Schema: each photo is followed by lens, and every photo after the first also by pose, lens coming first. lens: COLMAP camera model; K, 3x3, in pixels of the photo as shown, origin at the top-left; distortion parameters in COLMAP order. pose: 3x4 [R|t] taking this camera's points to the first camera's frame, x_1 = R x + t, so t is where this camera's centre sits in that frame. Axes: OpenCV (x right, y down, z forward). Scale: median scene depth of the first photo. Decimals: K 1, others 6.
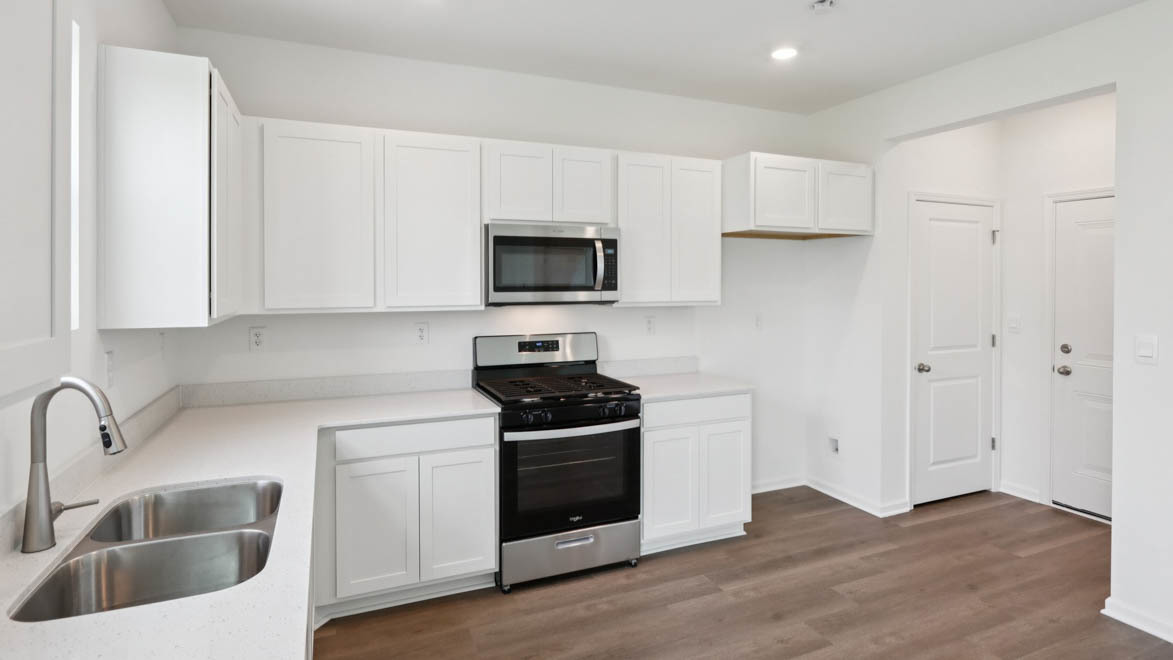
lens RADIAL K [[607.0, 0, 586.5], [0, 607.0, 330.0], [0, 0, 1]] dist [0.000108, -0.000489]
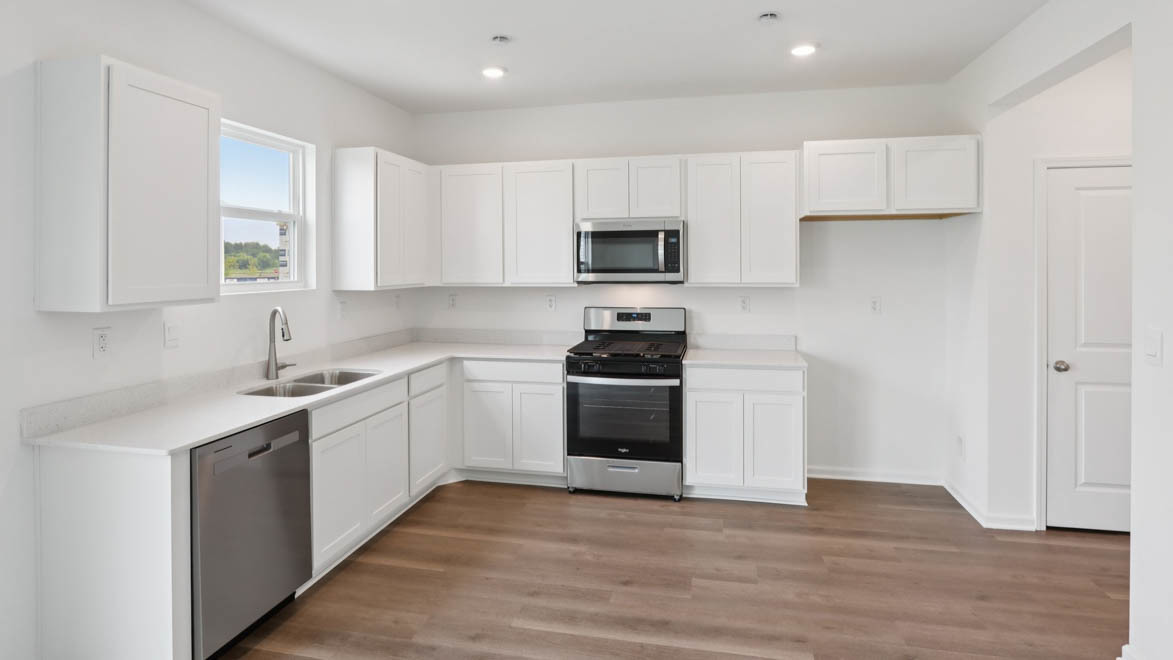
lens RADIAL K [[607.0, 0, 586.5], [0, 607.0, 330.0], [0, 0, 1]] dist [0.000108, -0.000489]
pose [[0.814221, 0.058533, -0.577596, 0.609092], [-0.042691, 0.998247, 0.040981, 0.006833], [0.578983, -0.008710, 0.815293, -0.086572]]
